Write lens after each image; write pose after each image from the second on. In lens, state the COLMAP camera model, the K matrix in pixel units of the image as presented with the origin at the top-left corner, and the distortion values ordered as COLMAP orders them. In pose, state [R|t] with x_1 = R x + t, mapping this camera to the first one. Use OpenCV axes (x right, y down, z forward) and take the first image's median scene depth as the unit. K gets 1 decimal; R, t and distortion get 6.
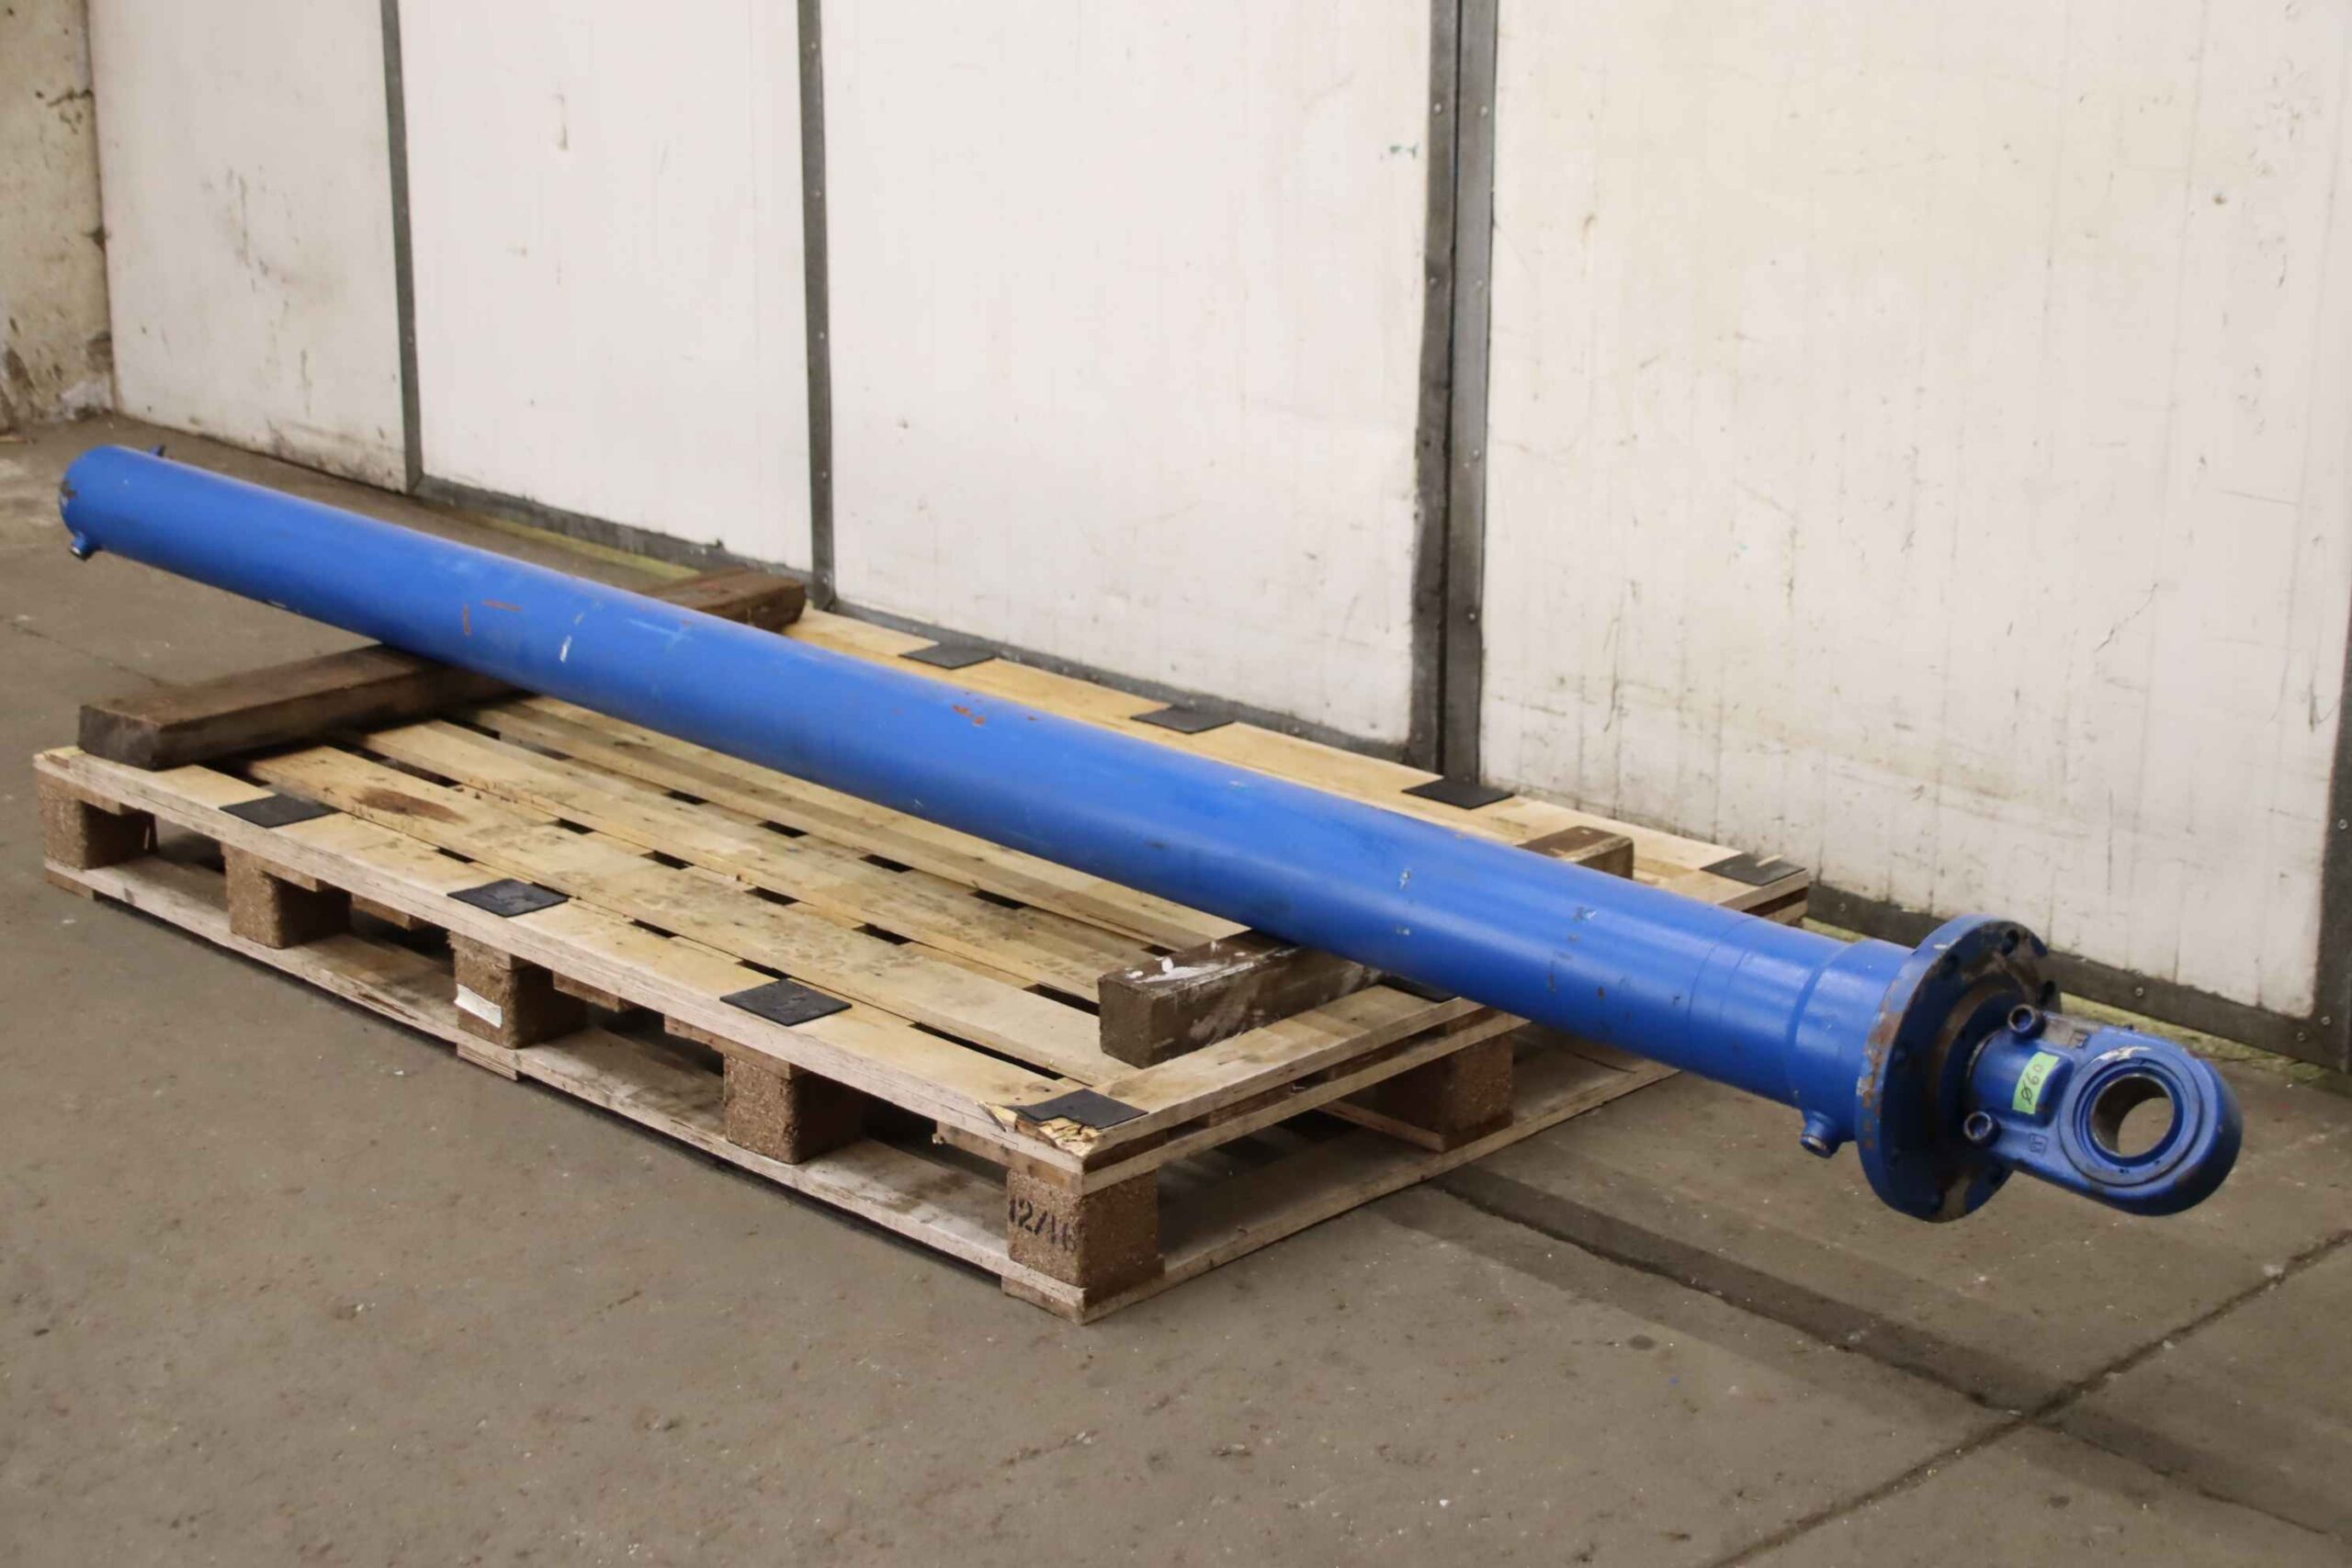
lens RADIAL K [[3748.3, 0, 1178.8], [0, 3748.3, 770.4], [0, 0, 1]] dist [0.007136, 0.000000]
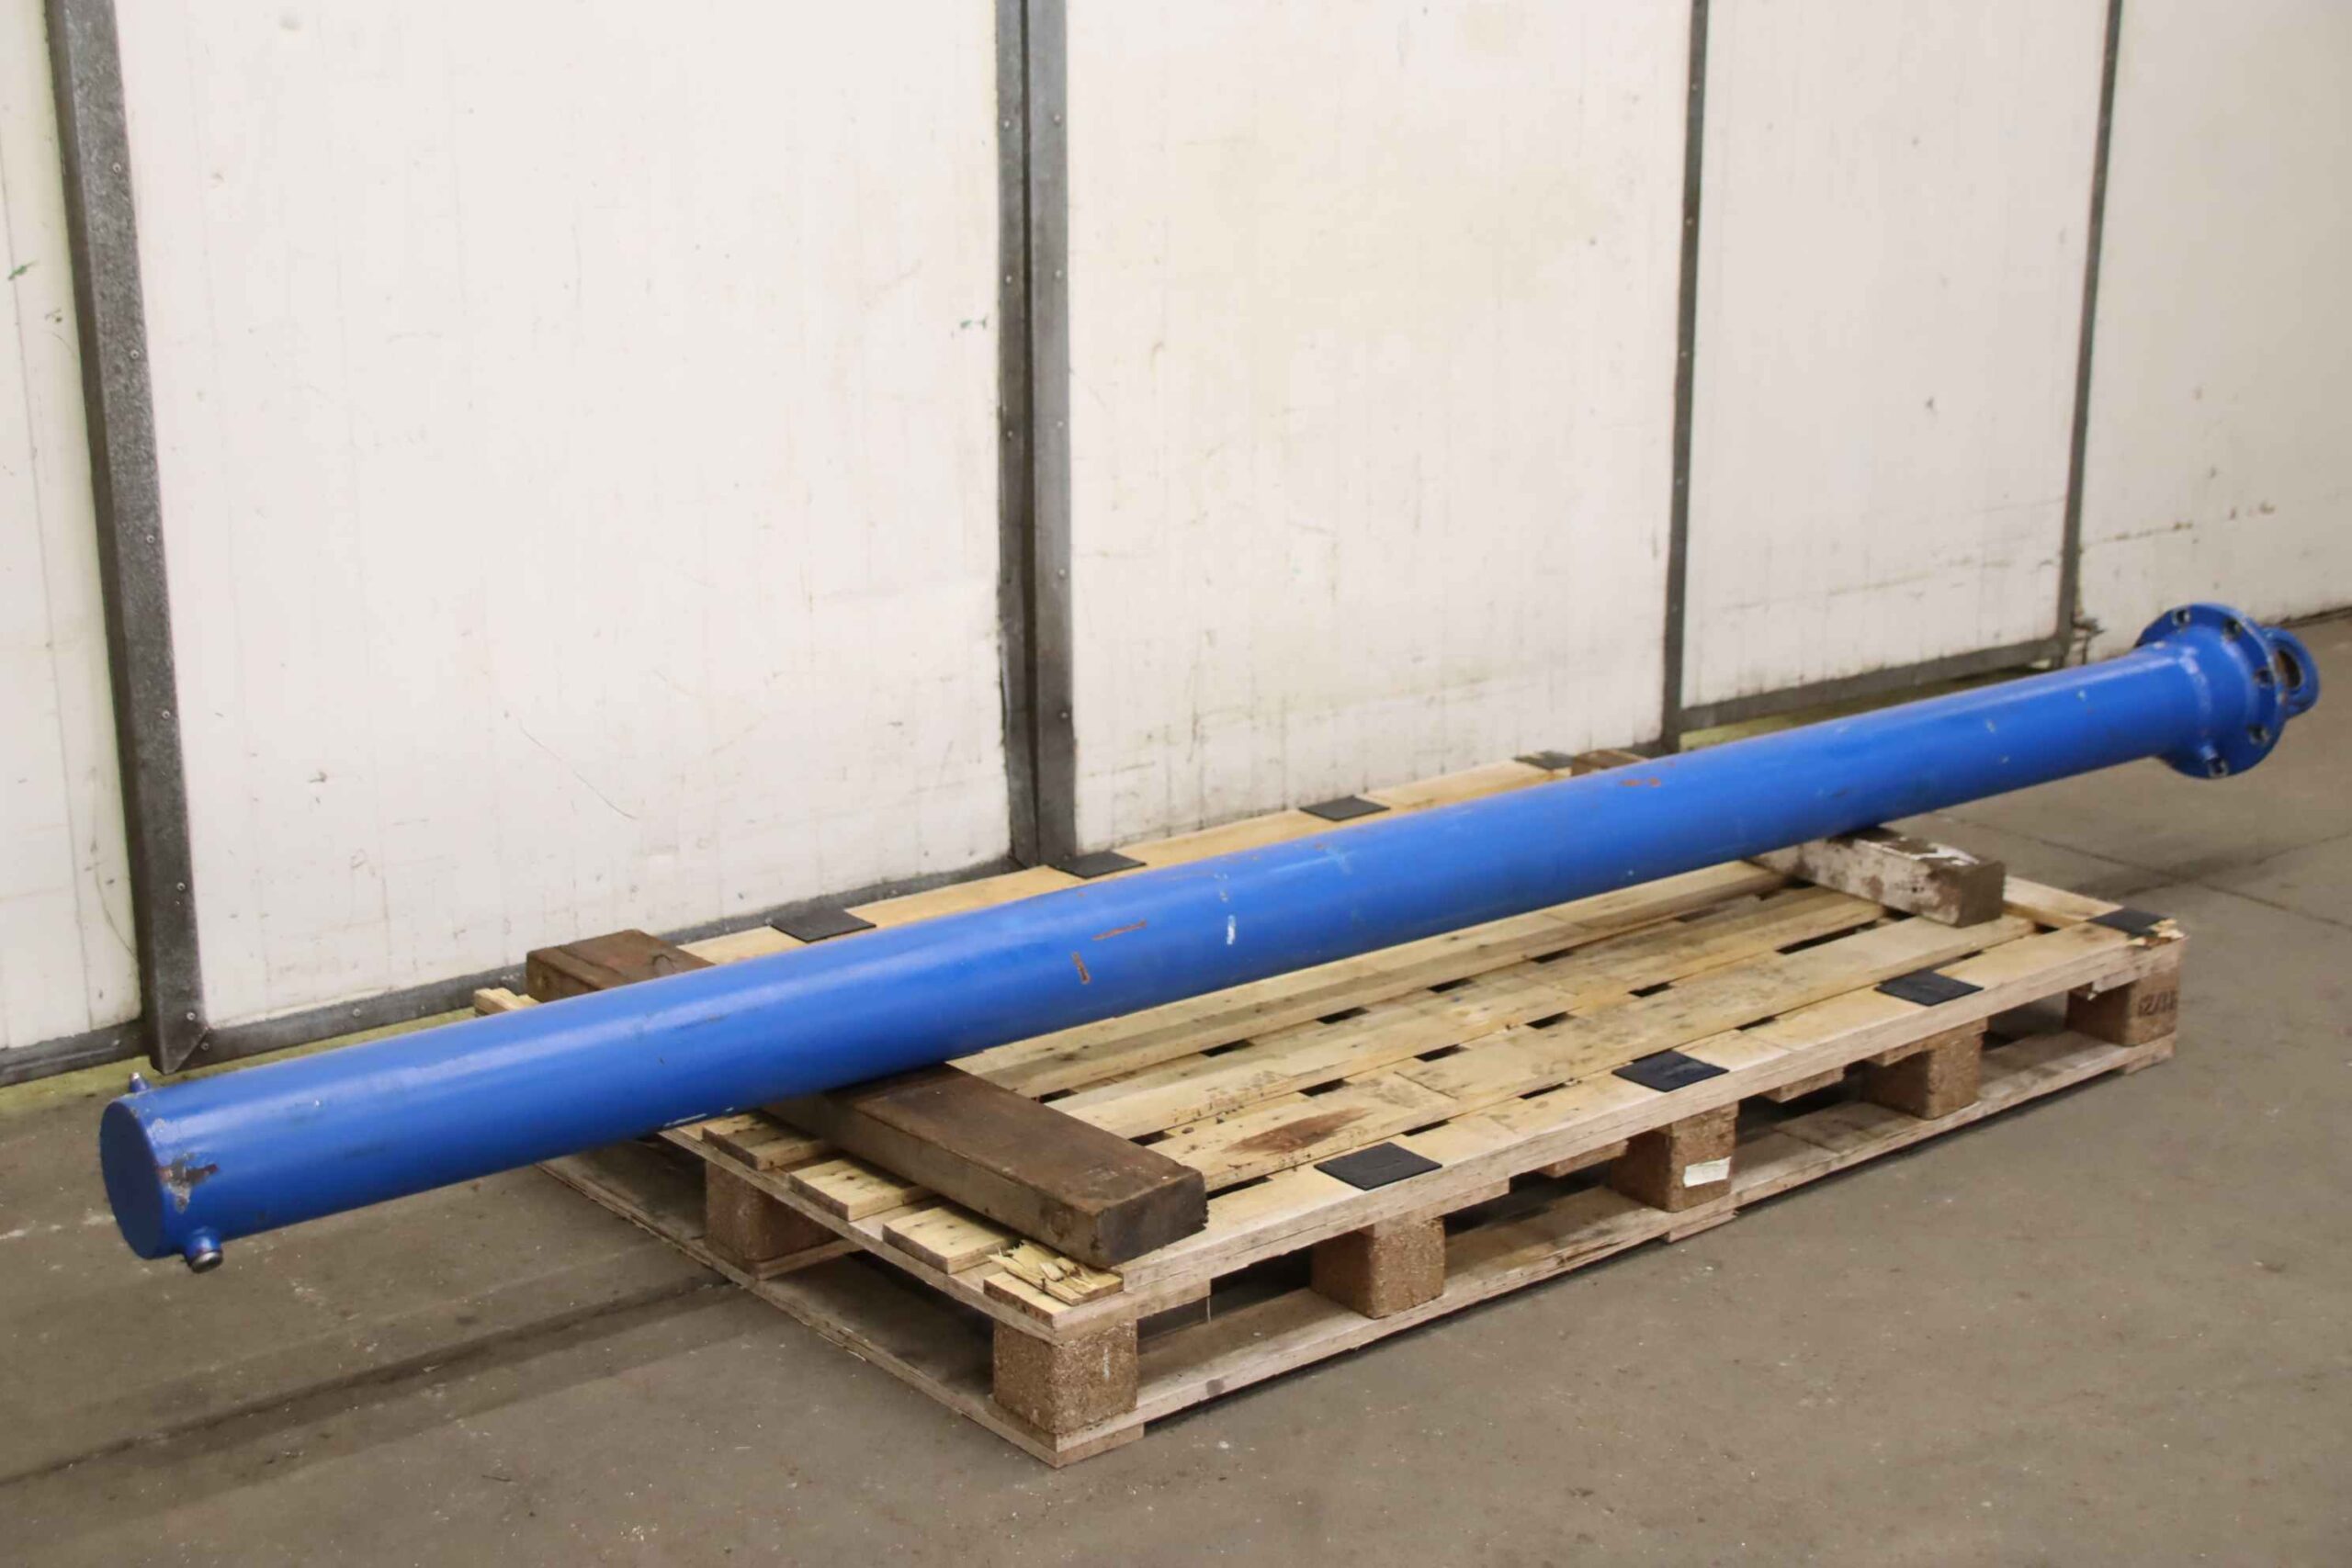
lens RADIAL K [[3243.0, 0, 1179.6], [0, 3243.0, 800.2], [0, 0, 1]] dist [-0.012750, 0.000000]
pose [[0.093721, -0.268313, 0.958762, -0.909399], [0.267876, 0.934284, 0.235277, -0.250297], [-0.958884, 0.234779, 0.159436, 0.852333]]
